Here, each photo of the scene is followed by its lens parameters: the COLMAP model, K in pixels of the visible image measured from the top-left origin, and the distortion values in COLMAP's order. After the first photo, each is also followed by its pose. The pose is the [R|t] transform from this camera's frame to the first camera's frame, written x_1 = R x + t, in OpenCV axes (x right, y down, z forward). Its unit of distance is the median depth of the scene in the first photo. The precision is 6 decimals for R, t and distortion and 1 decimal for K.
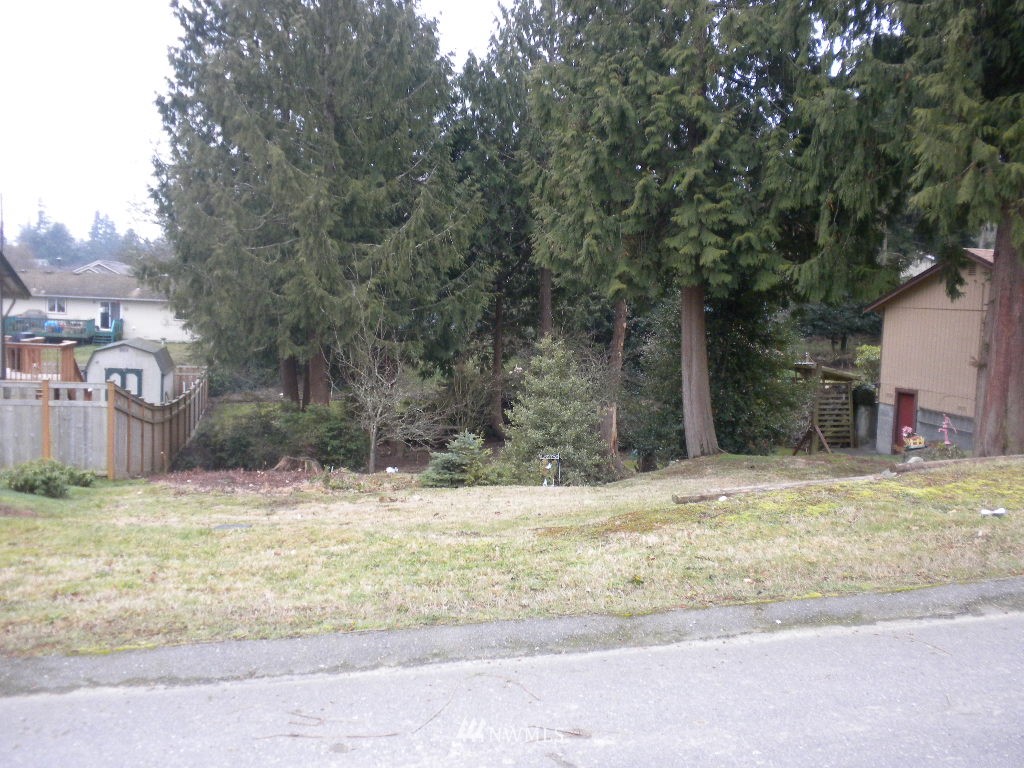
lens RADIAL K [[1060.2, 0, 513.3], [0, 1060.2, 383.9], [0, 0, 1]] dist [-0.004906, 0.000000]
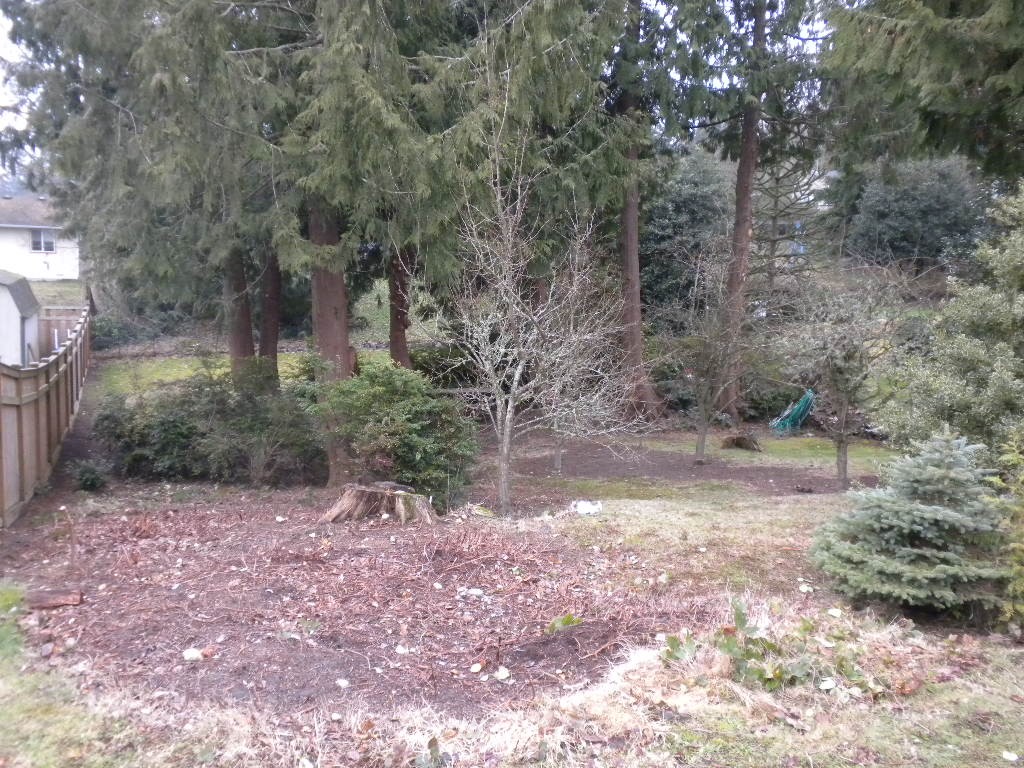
lens RADIAL K [[1060.2, 0, 511.1], [0, 1060.2, 383.7], [0, 0, 1]] dist [-0.004906, 0.000000]
pose [[0.992673, -0.018636, 0.119382, -0.146329], [0.012813, 0.998699, 0.049363, 0.004886], [-0.120147, -0.047472, 0.991620, 0.414081]]
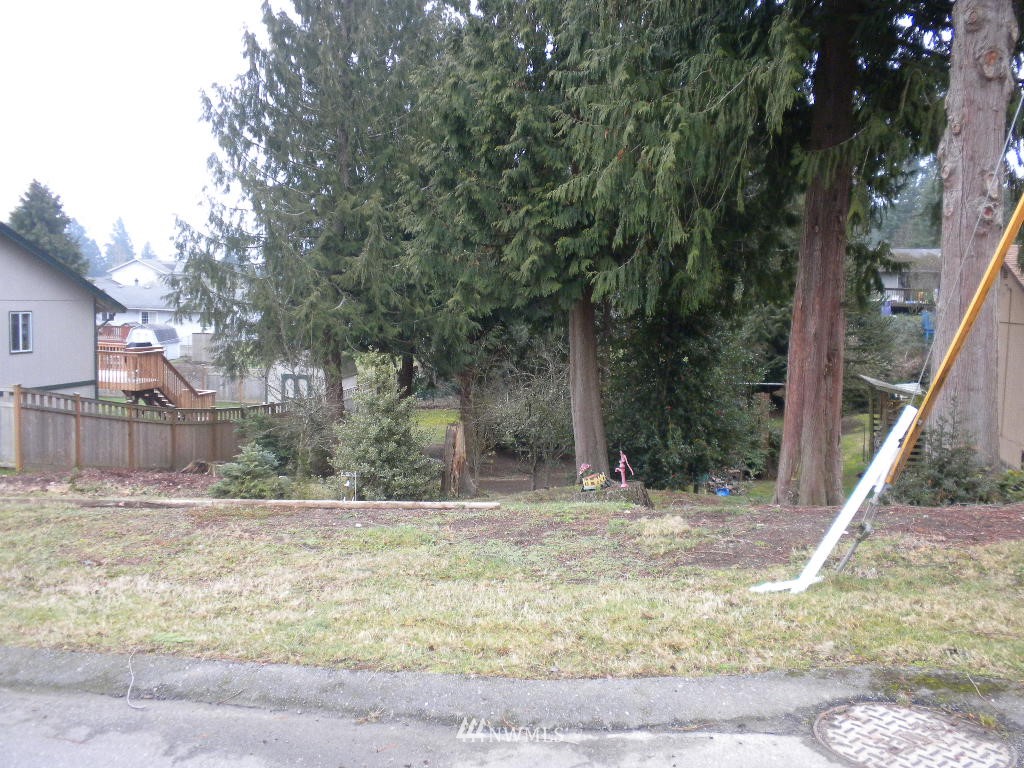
lens RADIAL K [[1060.2, 0, 513.4], [0, 1060.2, 383.2], [0, 0, 1]] dist [-0.004906, 0.000000]
pose [[0.899408, 0.025128, -0.436386, 0.403165], [-0.029092, 0.999574, -0.002401, -0.011584], [0.436140, 0.014855, 0.899756, 0.122654]]
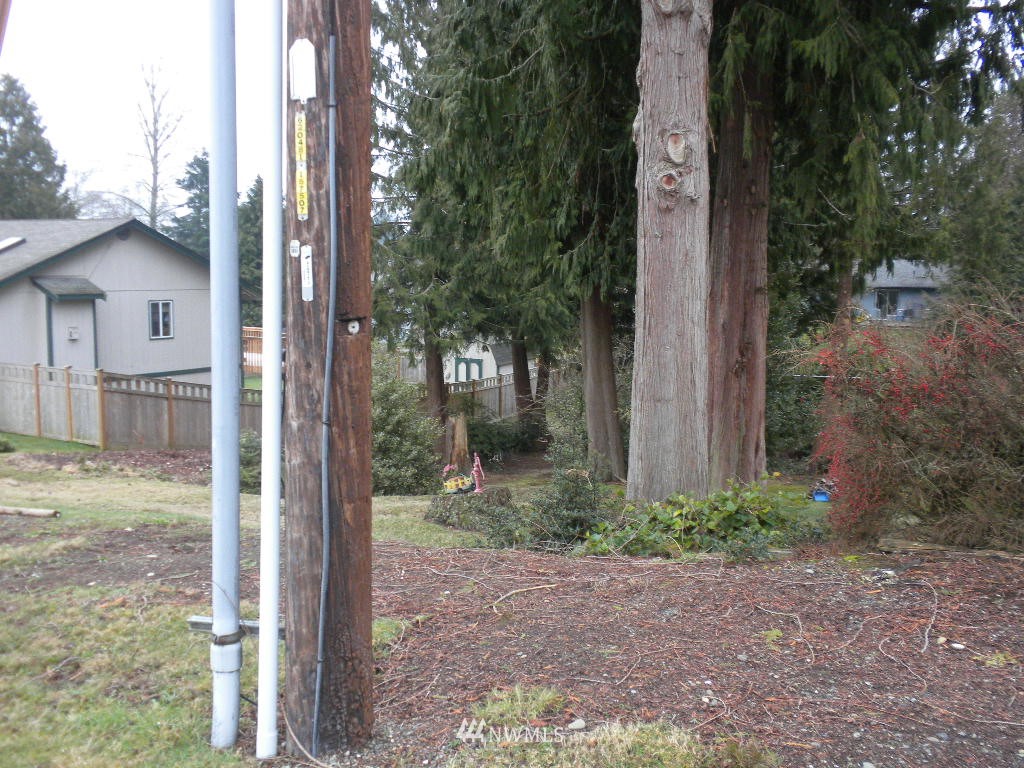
lens RADIAL K [[1060.2, 0, 514.3], [0, 1060.2, 384.8], [0, 0, 1]] dist [-0.004906, 0.000000]
pose [[0.725305, 0.046269, -0.686871, 0.553790], [-0.036567, 0.998920, 0.028676, -0.025434], [0.687456, 0.004318, 0.726213, 0.268272]]
